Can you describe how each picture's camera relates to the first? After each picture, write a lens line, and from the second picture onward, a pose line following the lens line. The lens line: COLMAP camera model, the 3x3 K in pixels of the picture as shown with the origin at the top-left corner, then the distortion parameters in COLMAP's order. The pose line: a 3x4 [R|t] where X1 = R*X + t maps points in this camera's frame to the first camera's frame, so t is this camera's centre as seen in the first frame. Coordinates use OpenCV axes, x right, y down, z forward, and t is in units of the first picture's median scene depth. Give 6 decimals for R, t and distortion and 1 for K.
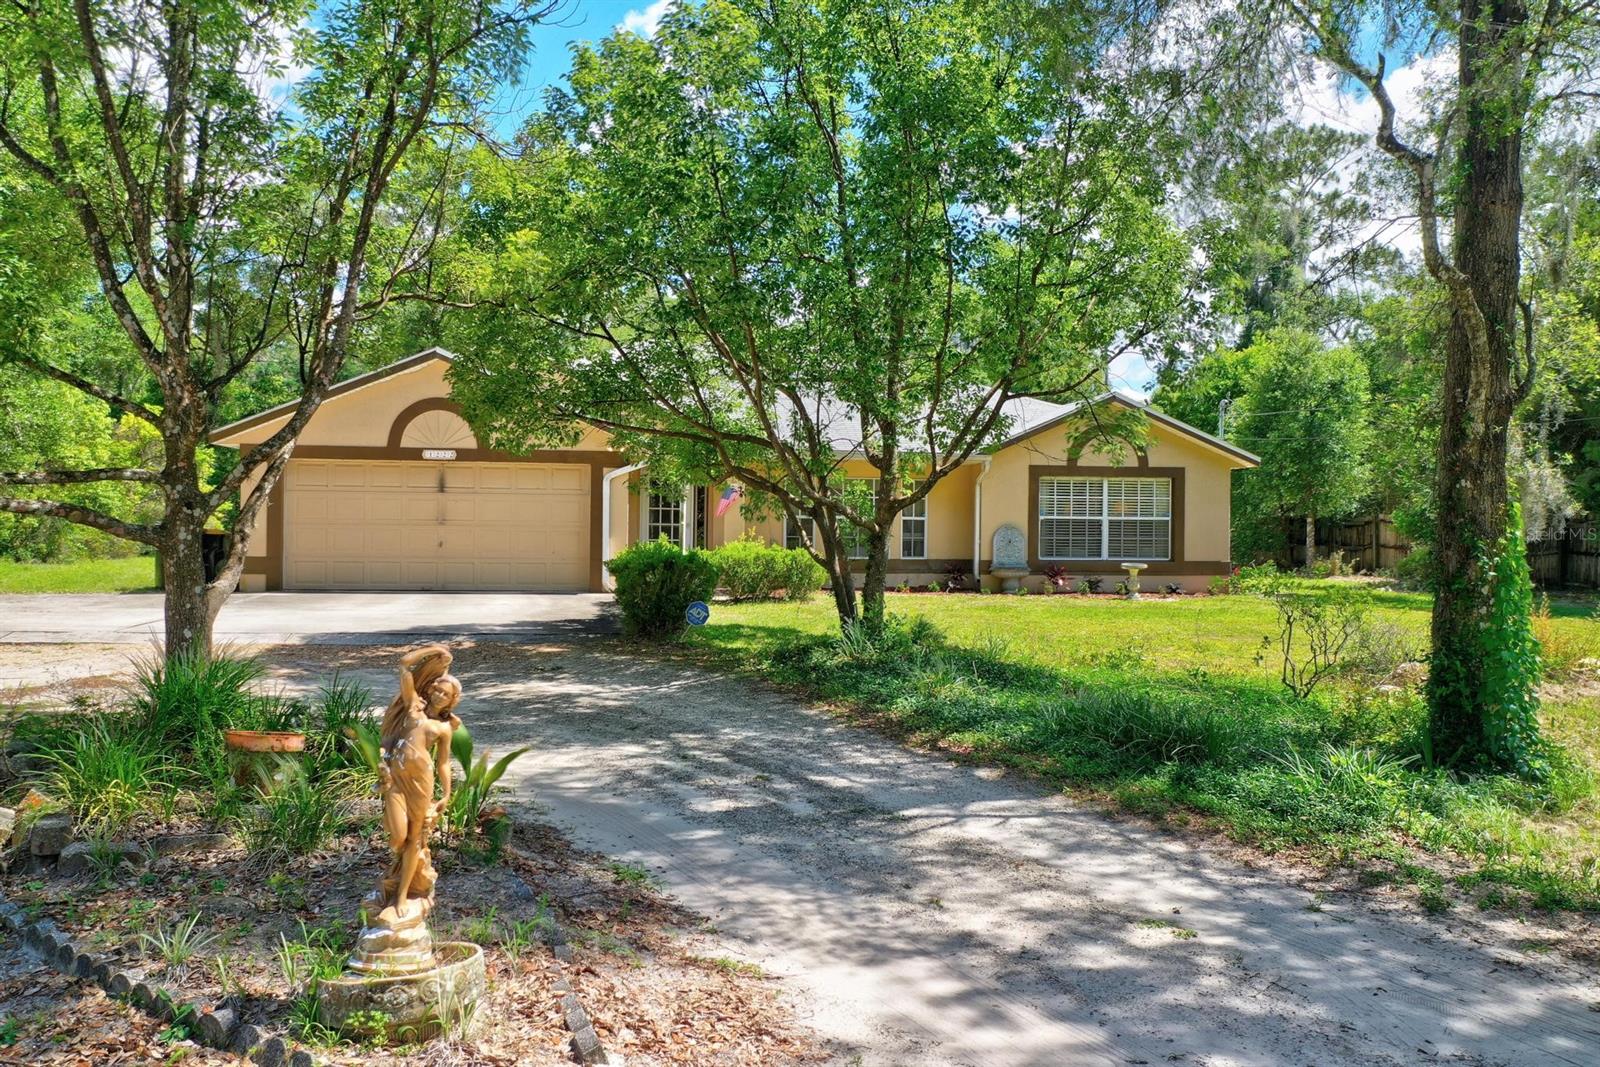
lens RADIAL K [[1257.5, 0, 800.0], [0, 1257.5, 533.5], [0, 0, 1]] dist [-0.005870, -0.002325]
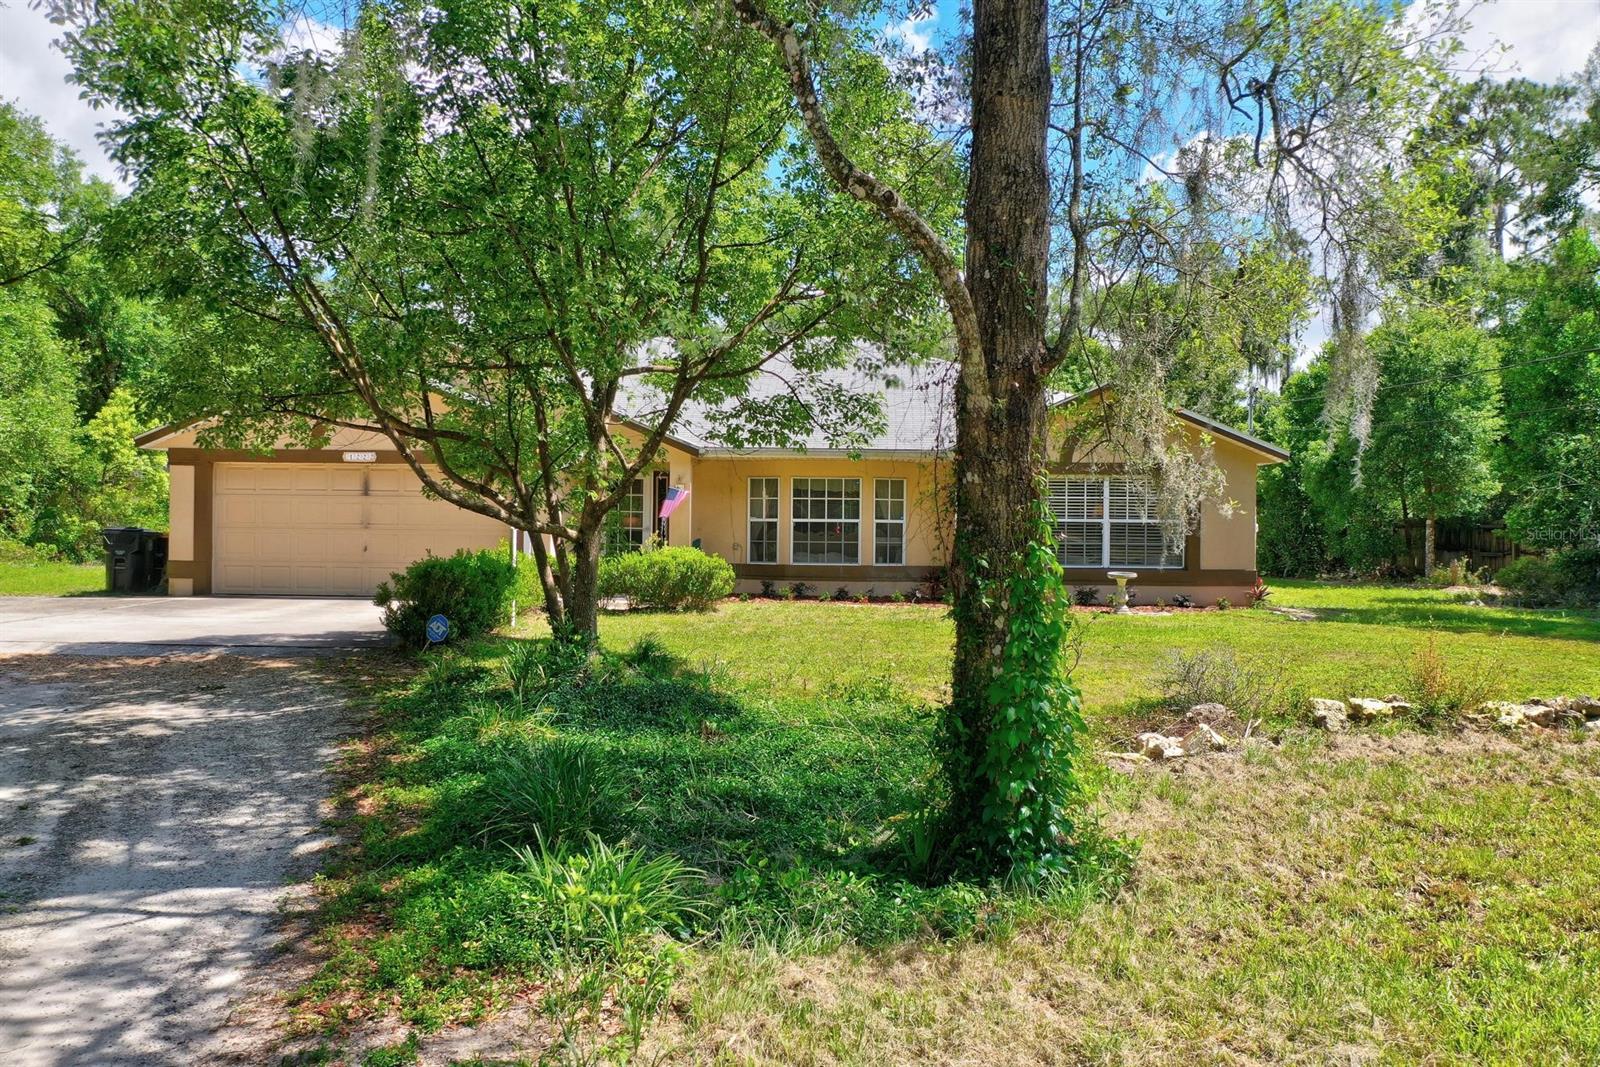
lens RADIAL K [[1257.5, 0, 800.0], [0, 1257.5, 533.5], [0, 0, 1]] dist [-0.005870, -0.002325]
pose [[0.984061, 0.000512, -0.177830, 0.189405], [-0.000771, 0.999999, -0.001389, -0.001945], [0.177829, 0.001504, 0.984060, 0.087240]]
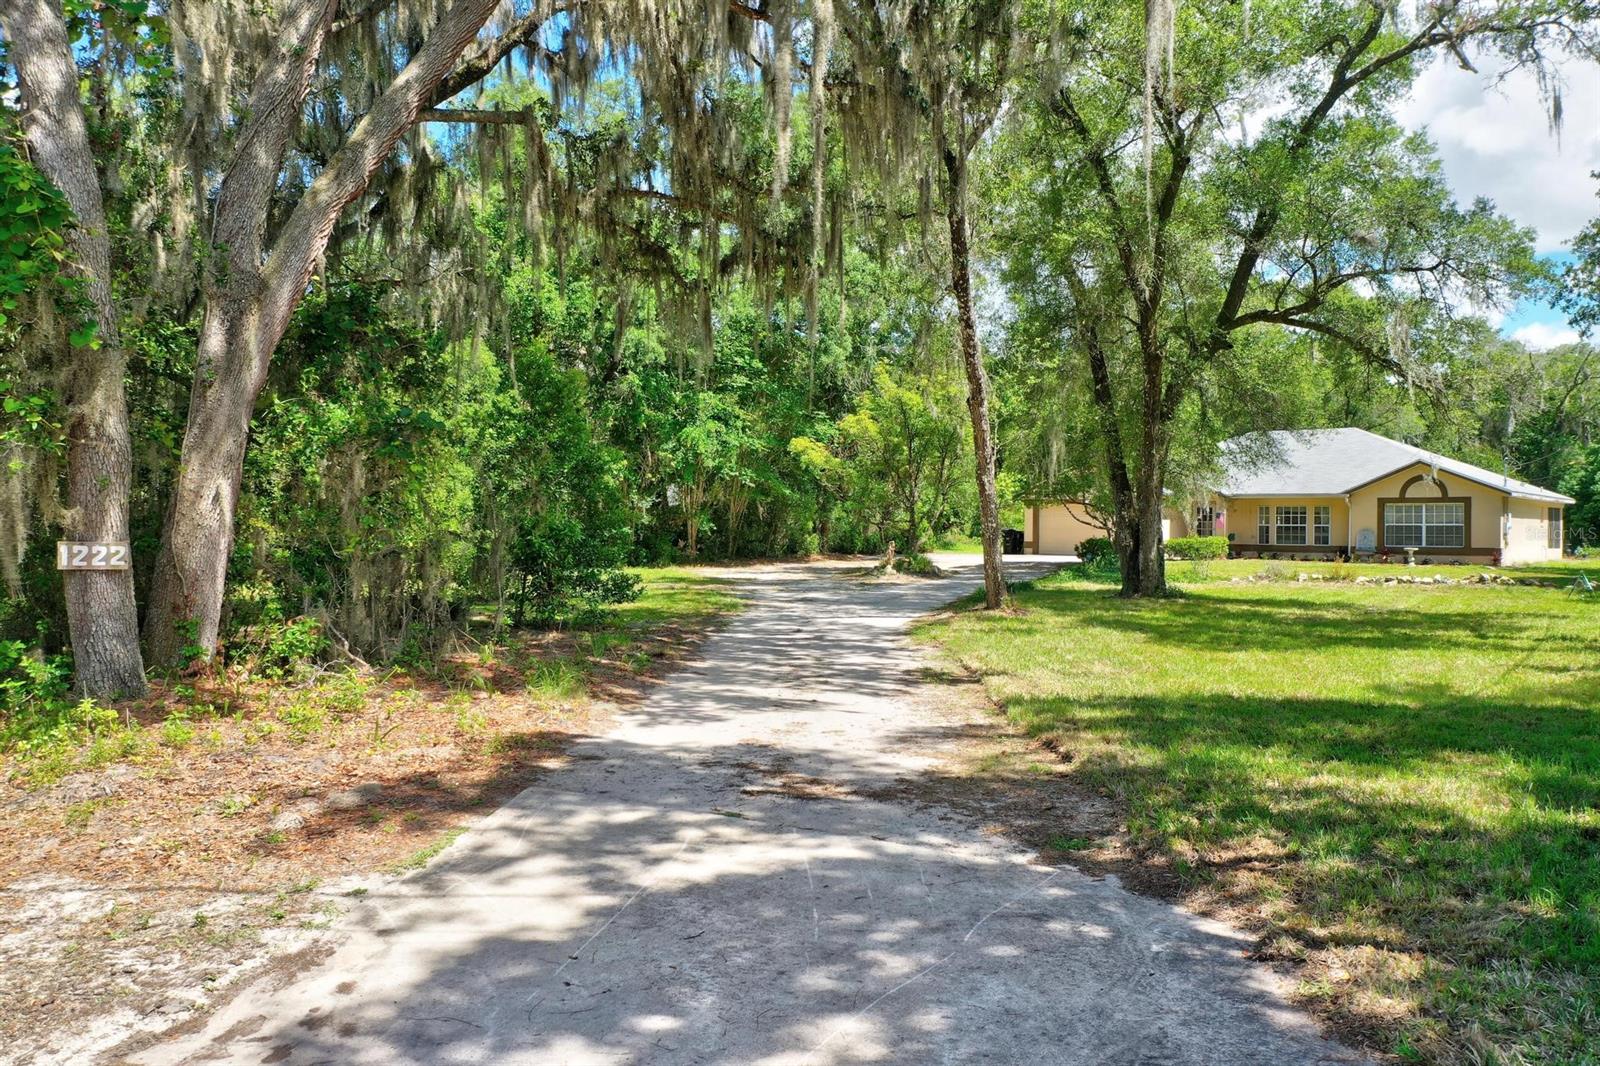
lens RADIAL K [[1257.5, 0, 800.0], [0, 1257.5, 533.0], [0, 0, 1]] dist [-0.005870, -0.002325]
pose [[0.669912, -0.001303, -0.742439, 1.021430], [-0.001306, 0.999995, -0.002933, 0.007182], [0.742439, 0.002935, 0.669907, -0.960910]]
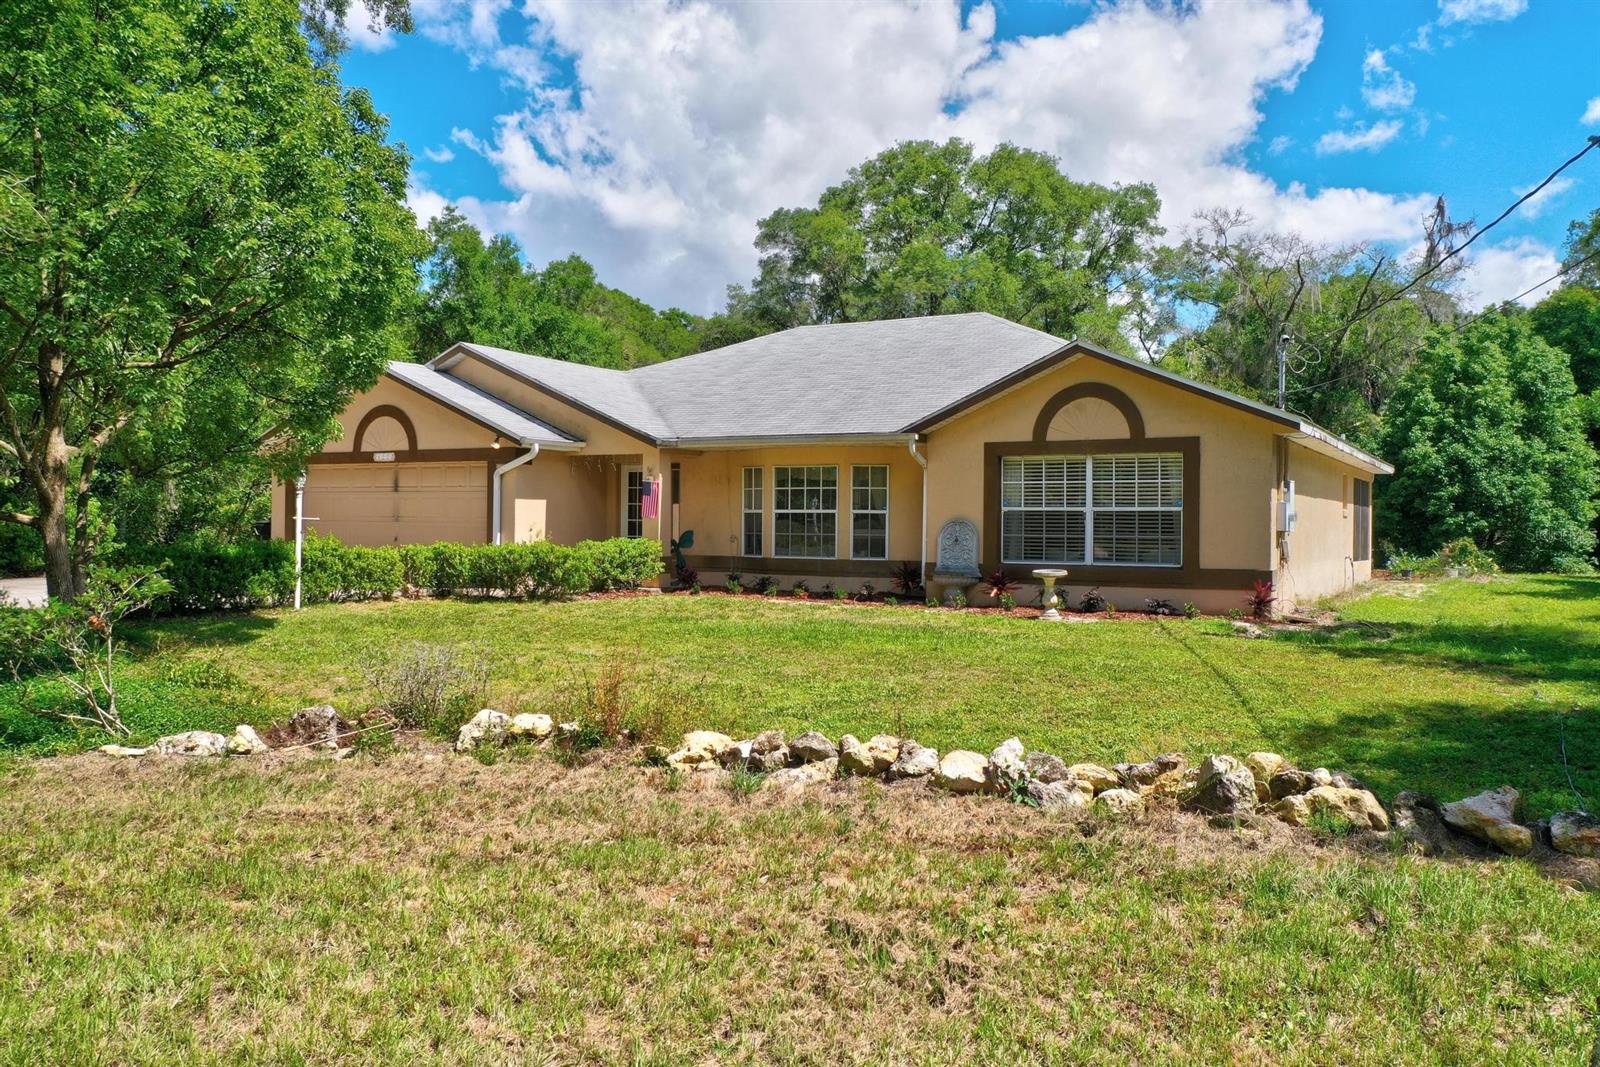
lens RADIAL K [[1257.5, 0, 800.0], [0, 1257.5, 533.5], [0, 0, 1]] dist [-0.005870, -0.002325]
pose [[0.783343, 0.001811, -0.621587, 0.576065], [-0.001466, 0.999998, 0.001065, 0.001699], [0.621587, 0.000077, 0.783345, 0.314111]]
